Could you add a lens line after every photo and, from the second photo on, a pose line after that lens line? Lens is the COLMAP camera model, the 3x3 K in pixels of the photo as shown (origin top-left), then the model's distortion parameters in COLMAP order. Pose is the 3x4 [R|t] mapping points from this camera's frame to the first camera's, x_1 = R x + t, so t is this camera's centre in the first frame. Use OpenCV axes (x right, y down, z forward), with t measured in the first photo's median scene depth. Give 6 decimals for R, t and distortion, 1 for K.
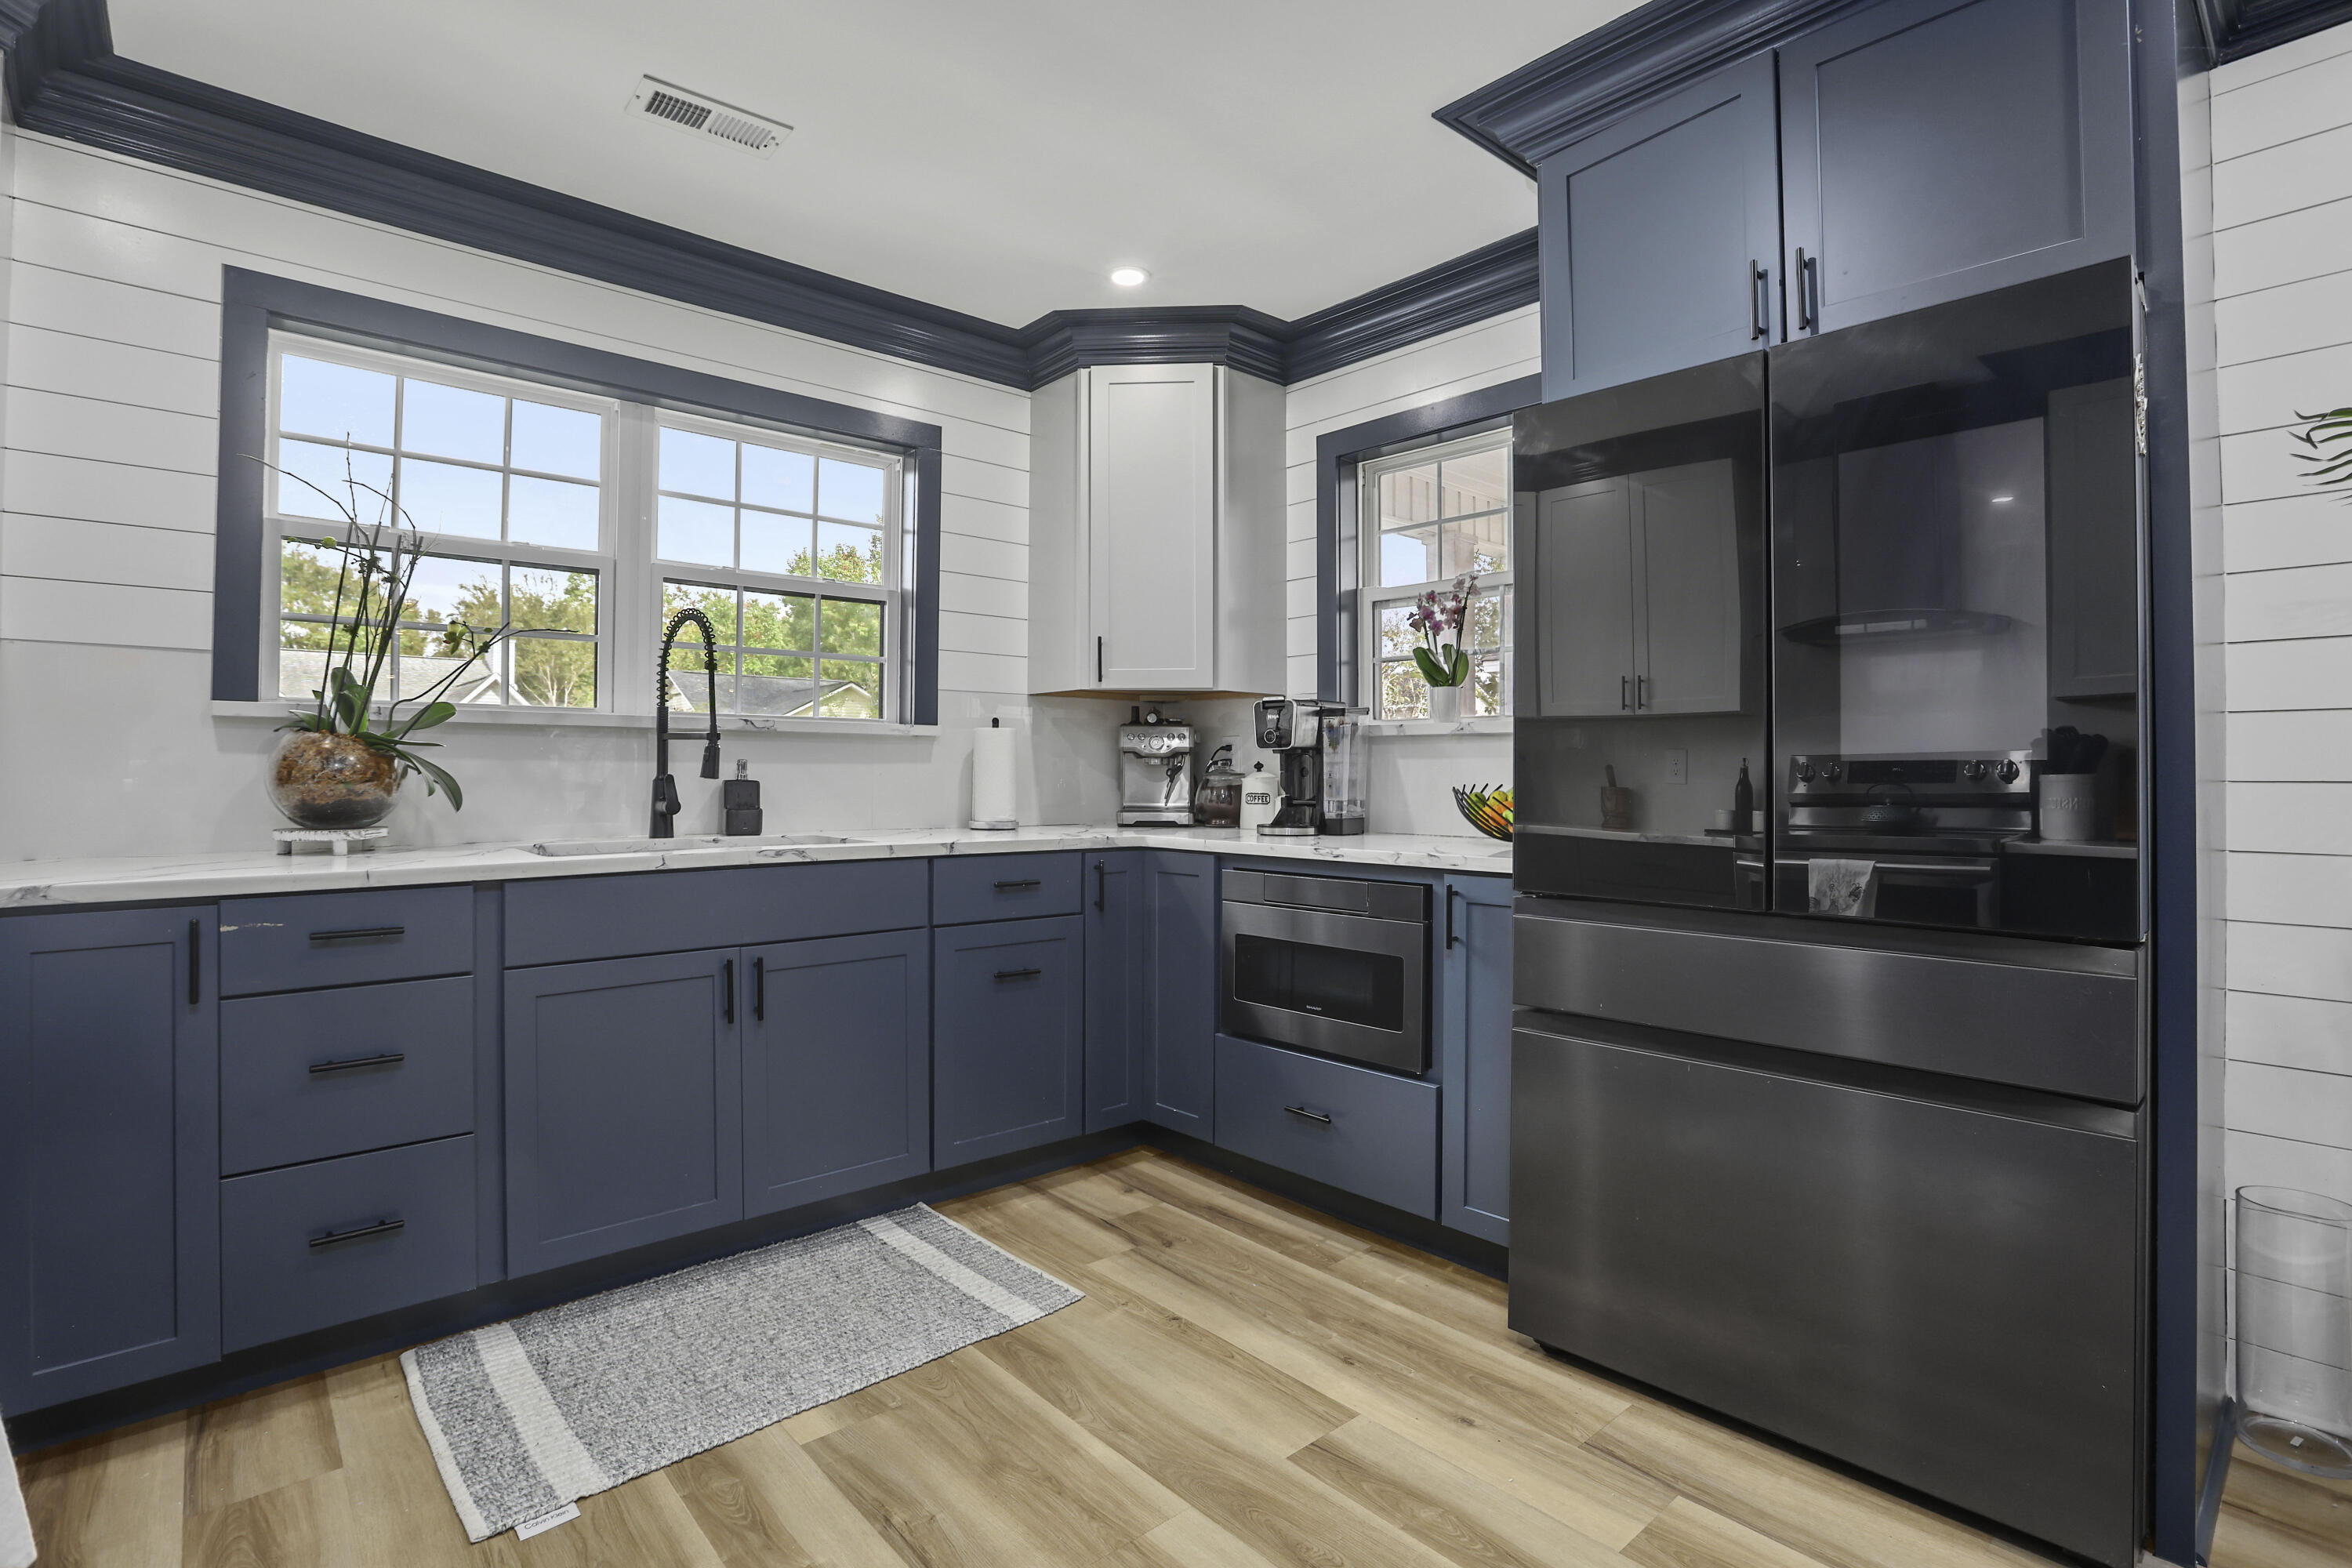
lens RADIAL K [[1101.1, 0, 1178.2], [0, 1101.1, 764.1], [0, 0, 1]] dist [-0.020180, 0.000325]
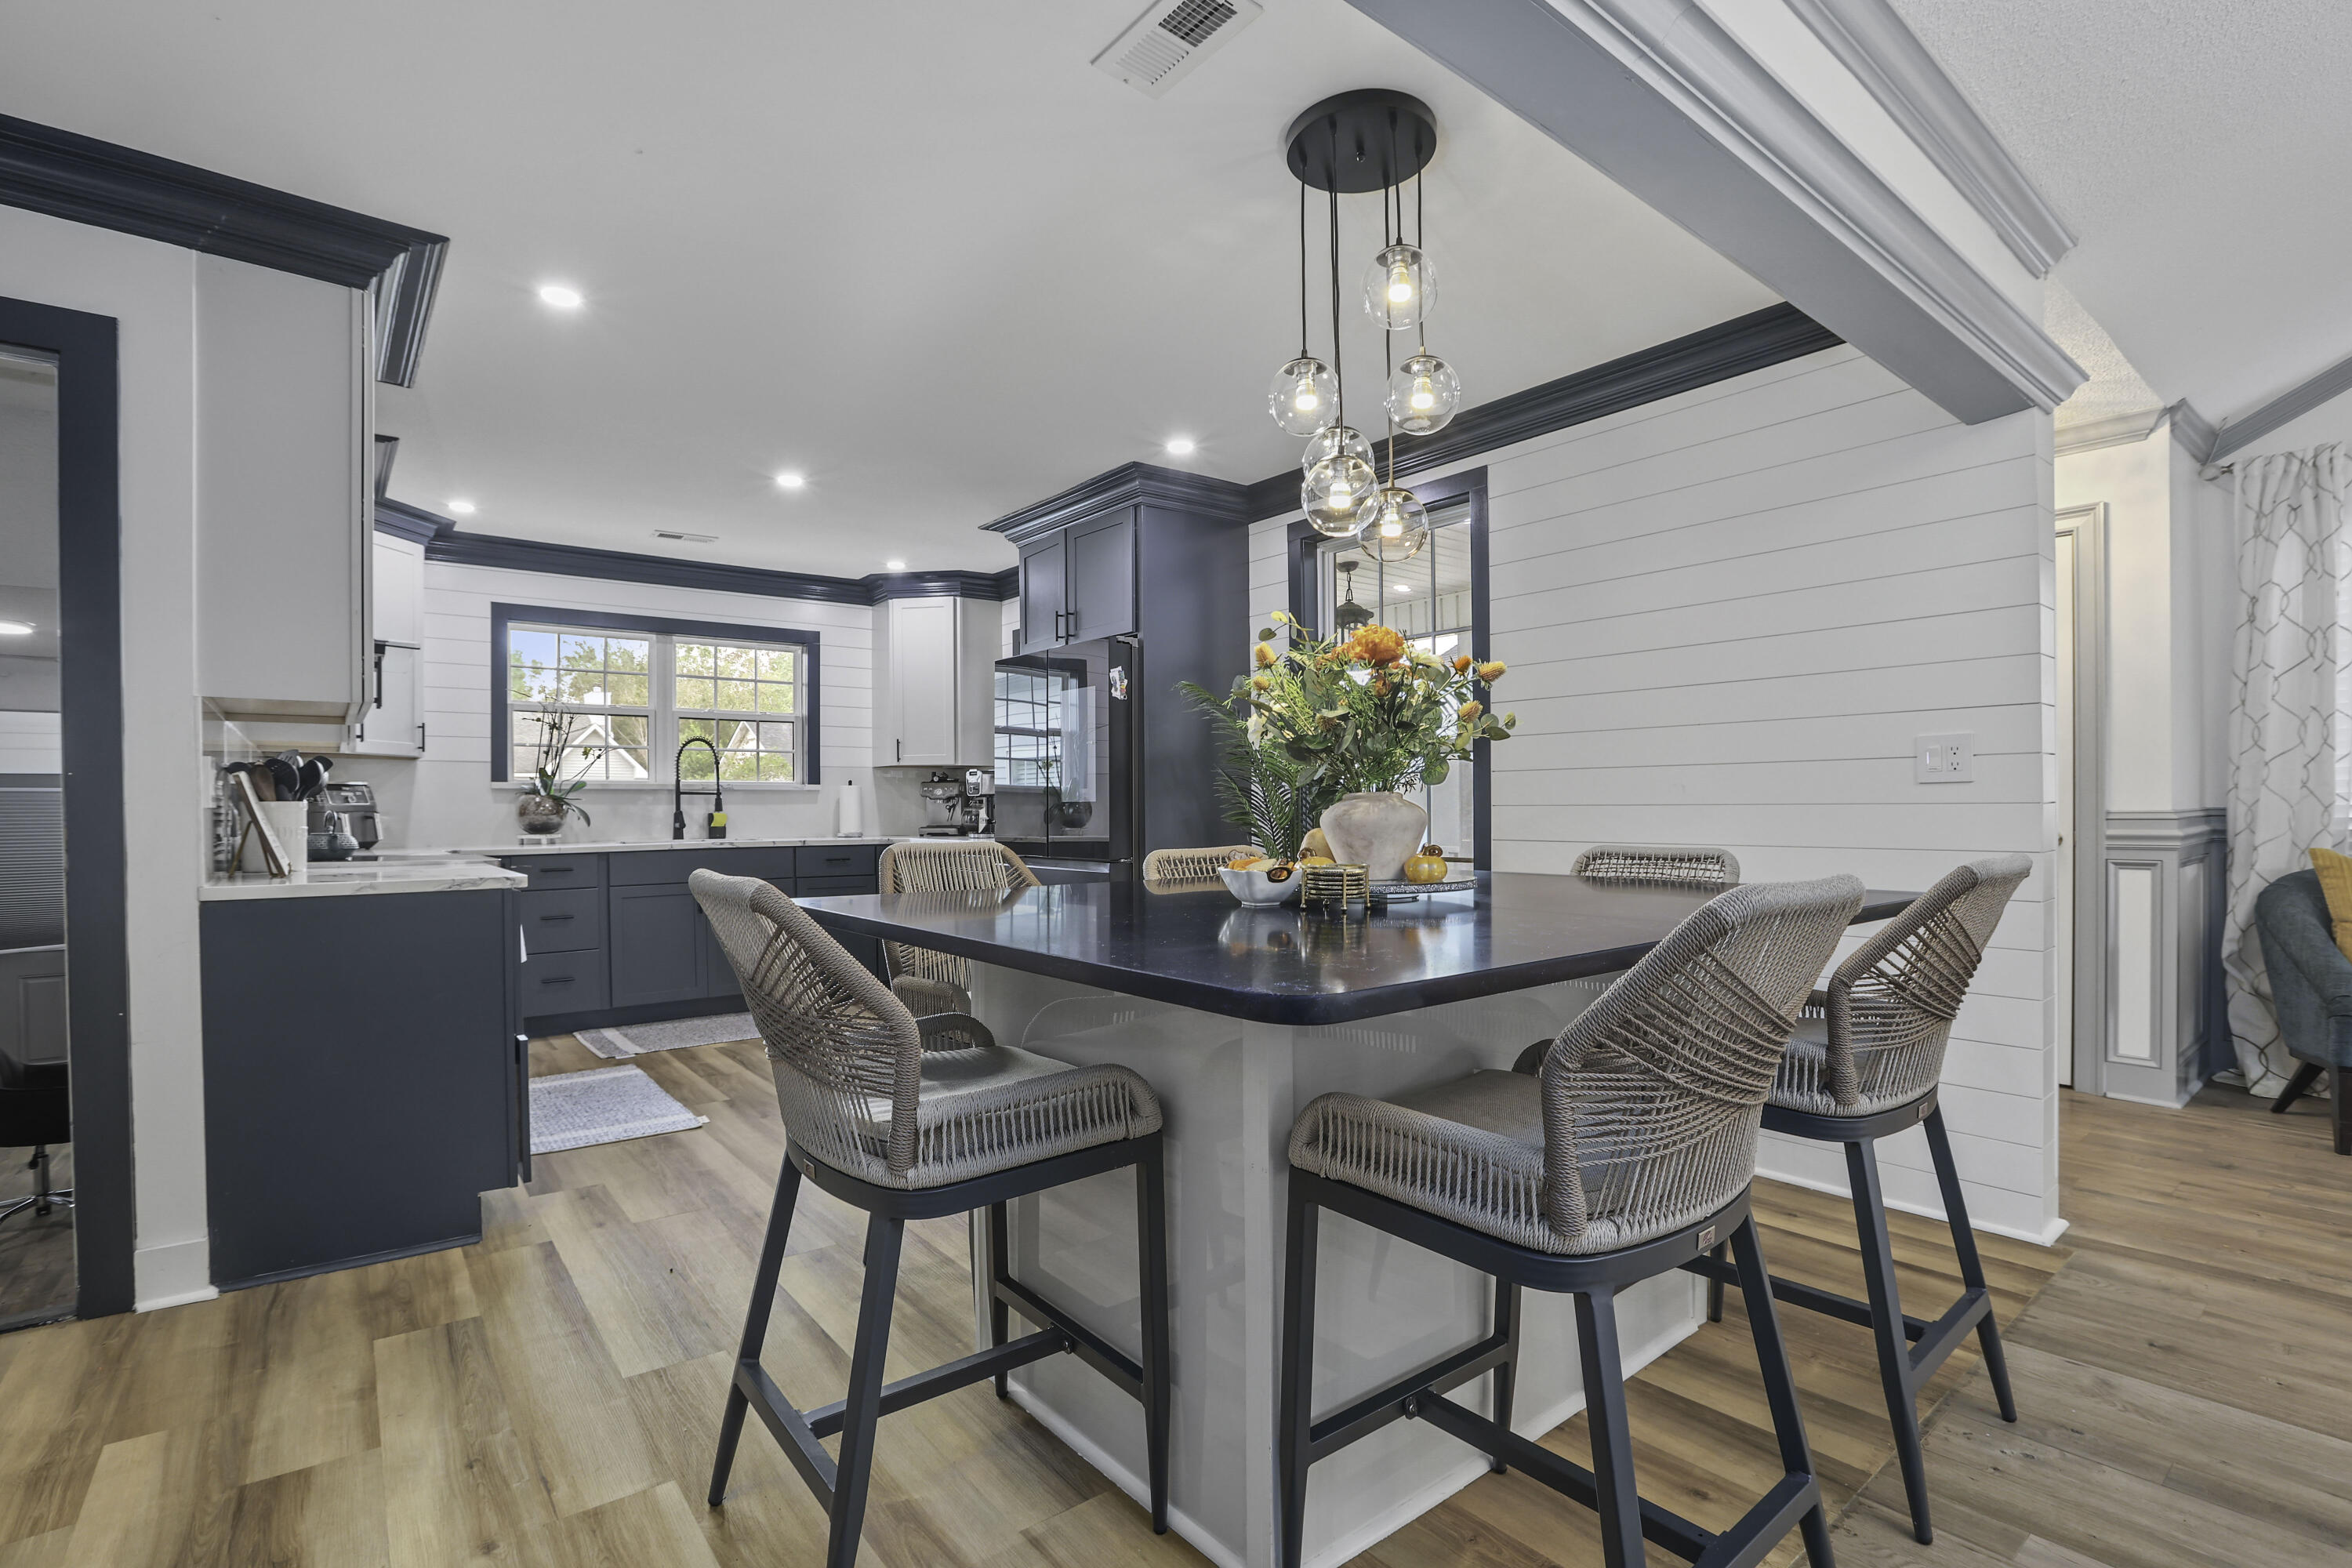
lens RADIAL K [[1068.4, 0, 1141.9], [0, 1068.4, 808.3], [0, 0, 1]] dist [-0.000900, 0.000026]
pose [[0.996147, -0.009576, -0.087179, 0.708779], [0.010316, 0.999915, 0.008036, -0.003428], [0.087094, -0.008904, 0.996160, -1.158336]]
